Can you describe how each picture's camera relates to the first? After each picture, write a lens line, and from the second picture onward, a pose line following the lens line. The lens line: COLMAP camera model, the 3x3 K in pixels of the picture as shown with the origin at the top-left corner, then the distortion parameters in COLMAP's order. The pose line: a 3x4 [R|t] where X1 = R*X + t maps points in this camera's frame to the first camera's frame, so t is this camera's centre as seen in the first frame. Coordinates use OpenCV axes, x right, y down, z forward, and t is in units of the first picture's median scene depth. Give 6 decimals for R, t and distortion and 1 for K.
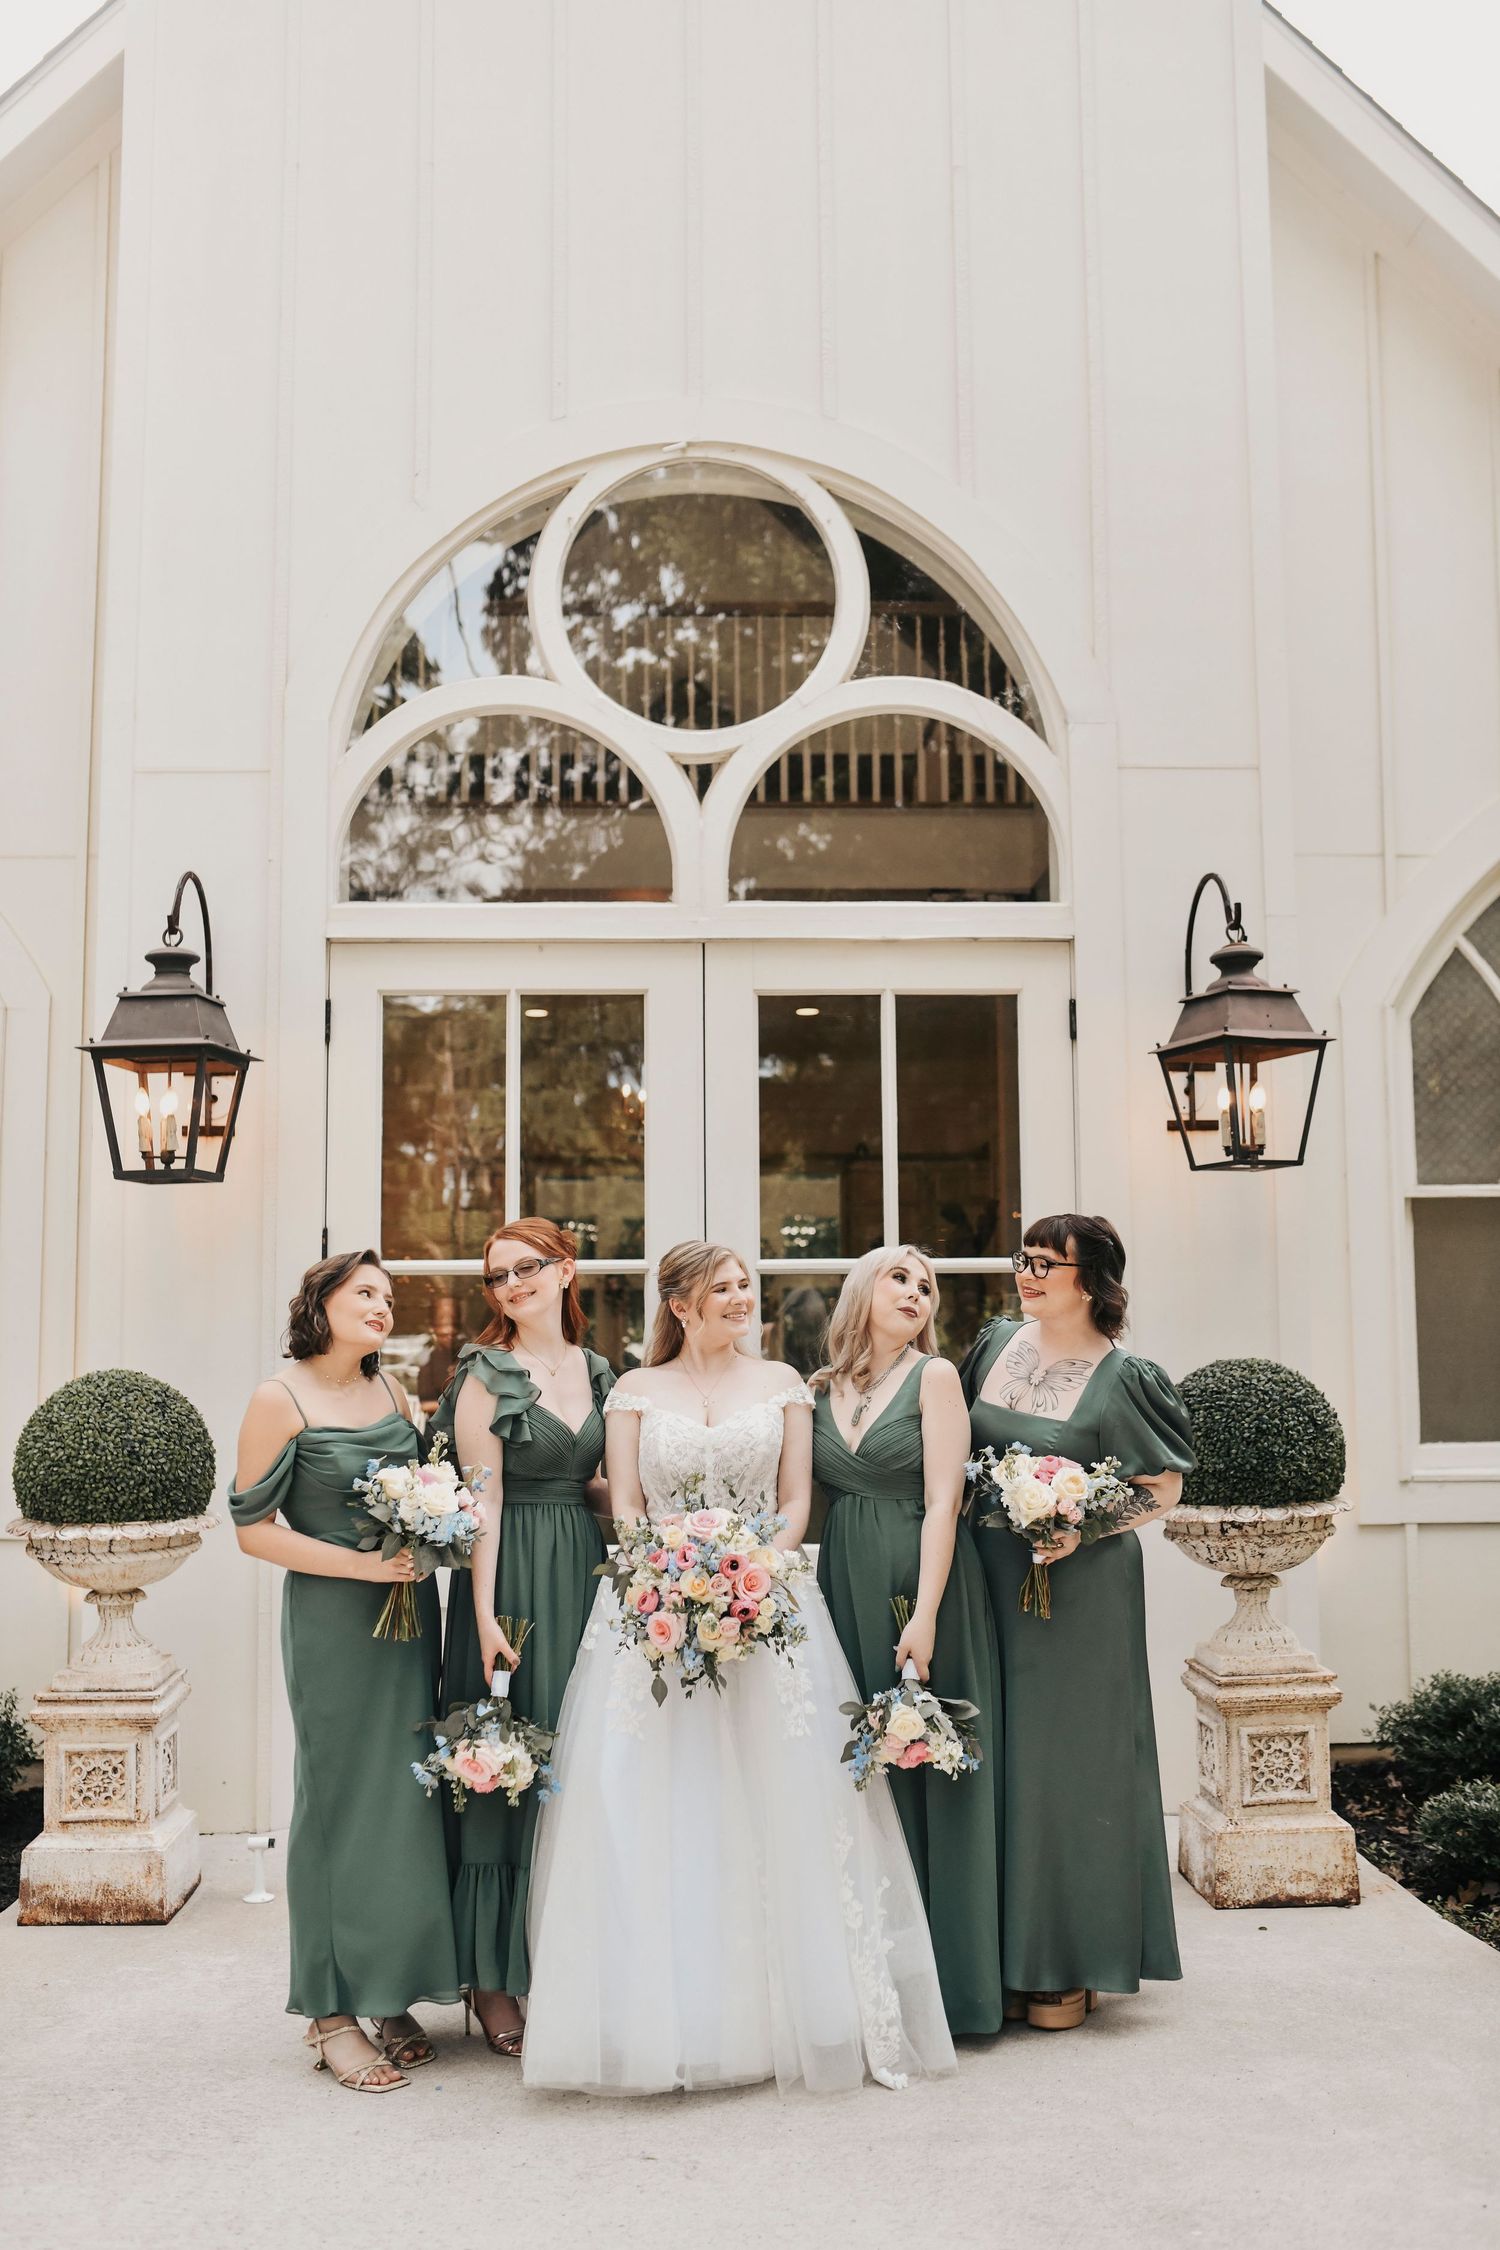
lens RADIAL K [[2173.9, 0, 750.0], [0, 2173.9, 1125.0], [0, 0, 1]] dist [-0.056833, 0.076391]
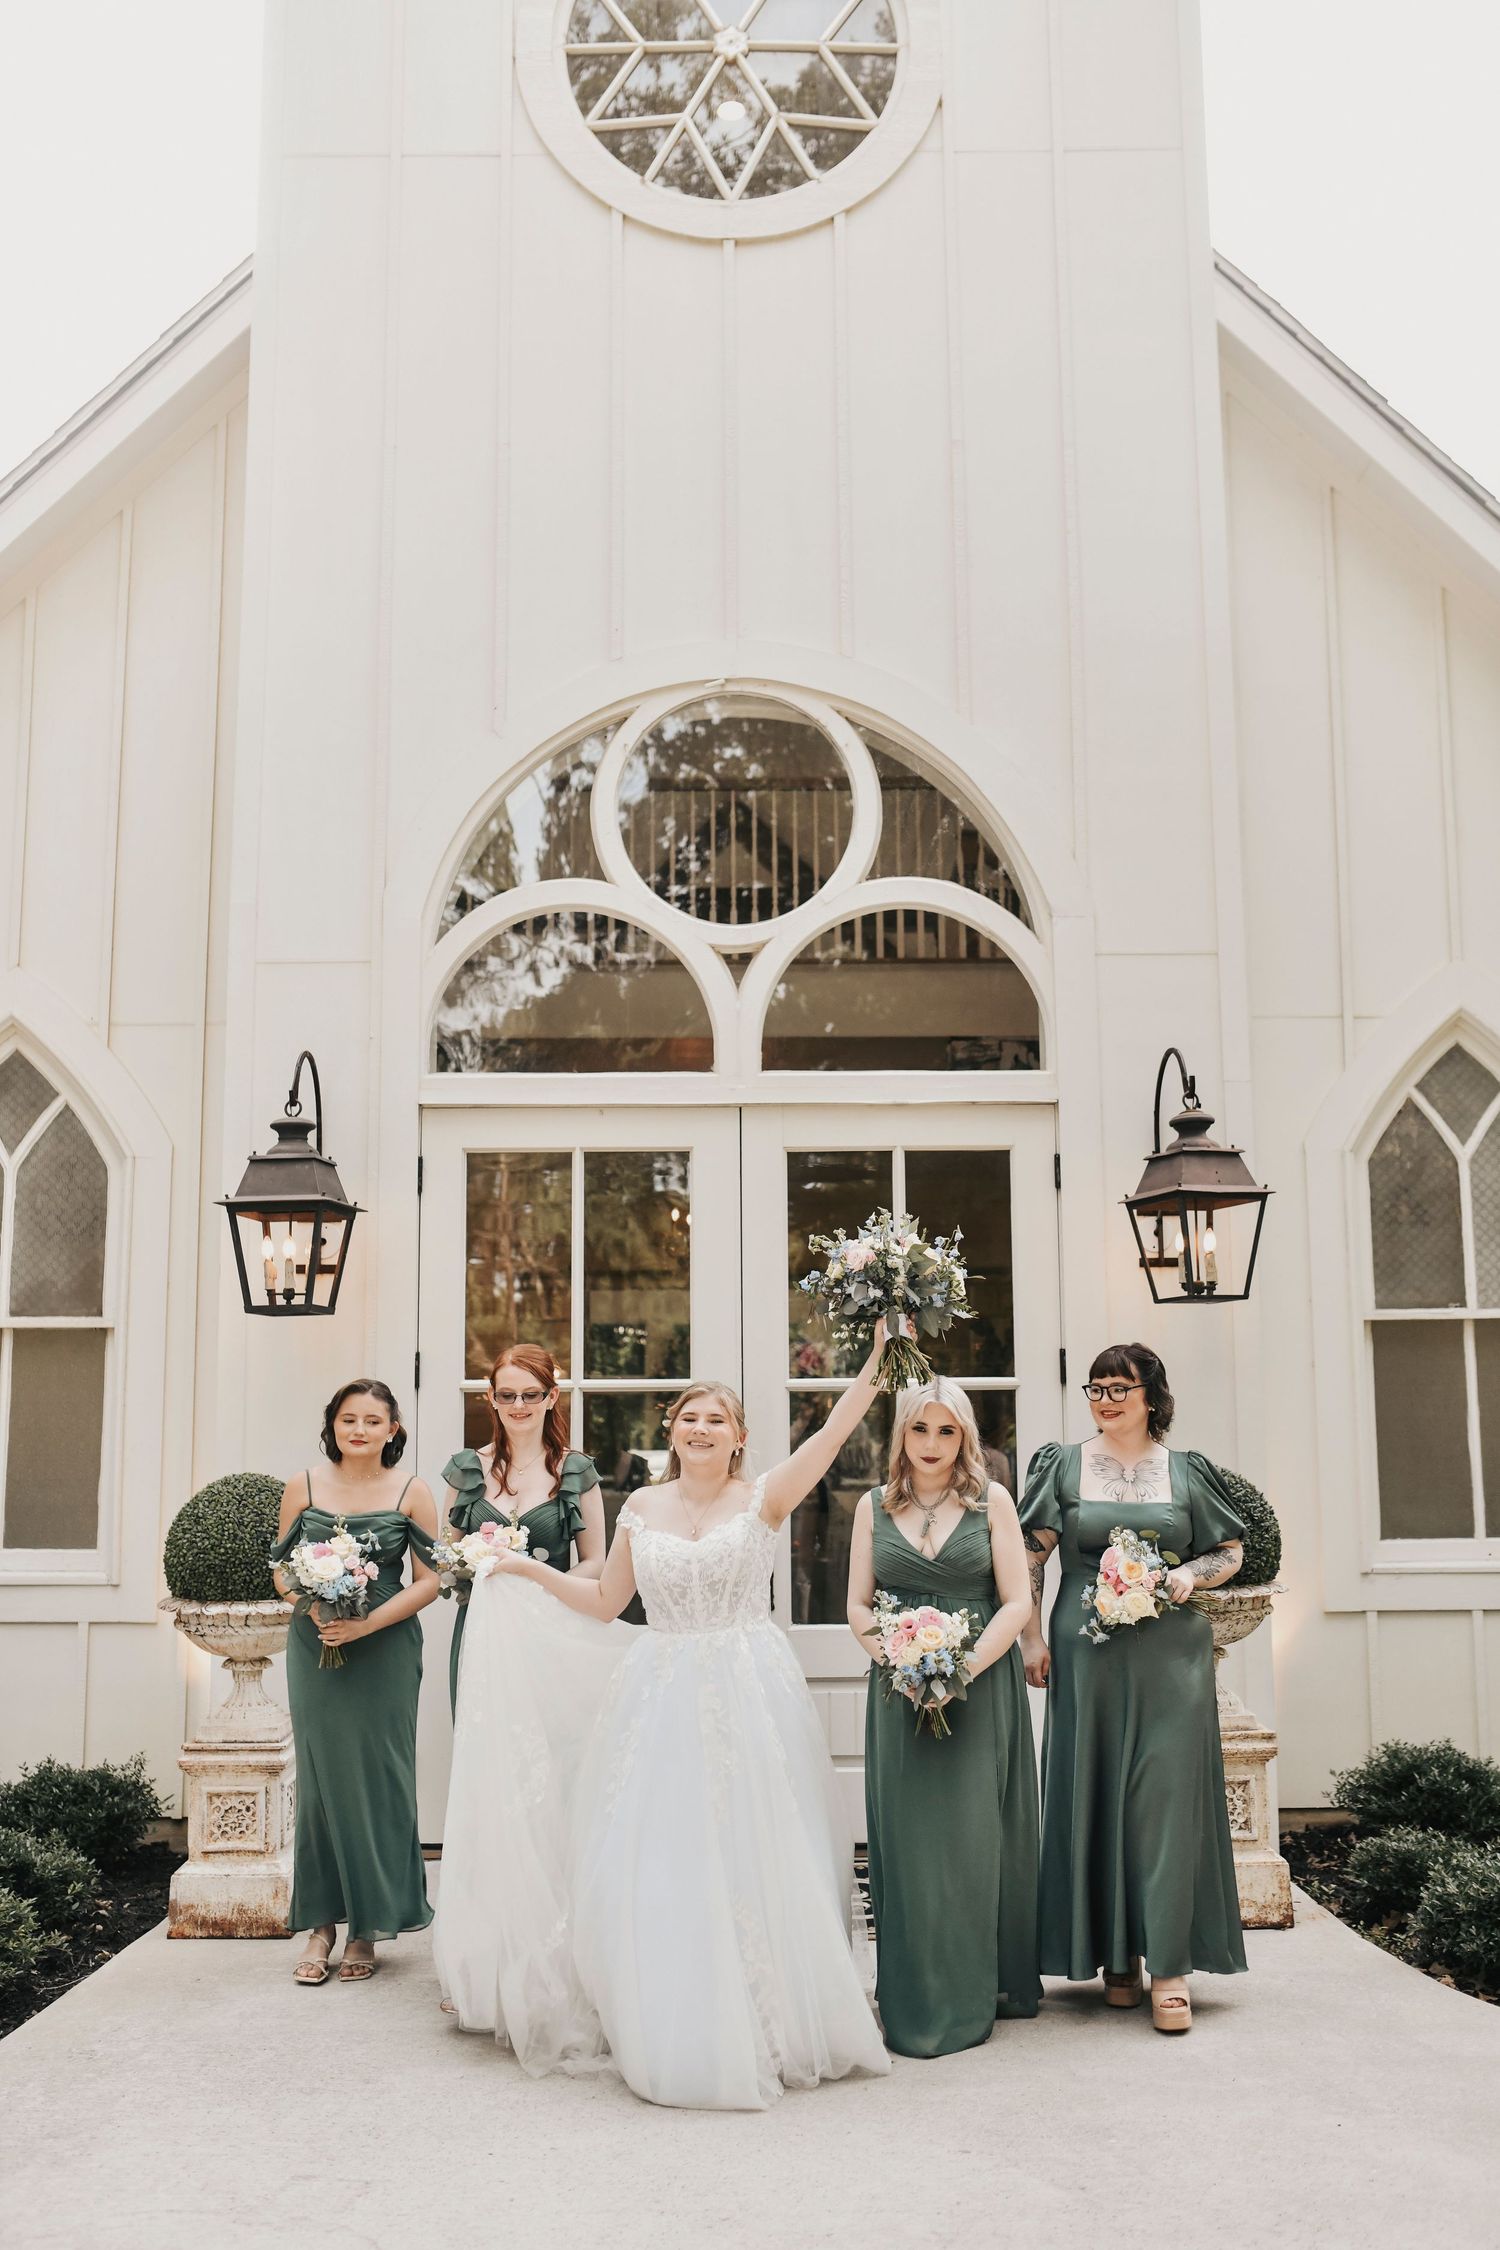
lens RADIAL K [[2194.1, 0, 744.9], [0, 2194.1, 1134.7], [0, 0, 1]] dist [-0.064973, 0.095874]
pose [[0.999678, -0.003402, -0.025151, 0.011533], [0.002345, 0.999117, -0.041960, -0.020634], [0.025272, 0.041887, 0.998803, -0.188869]]
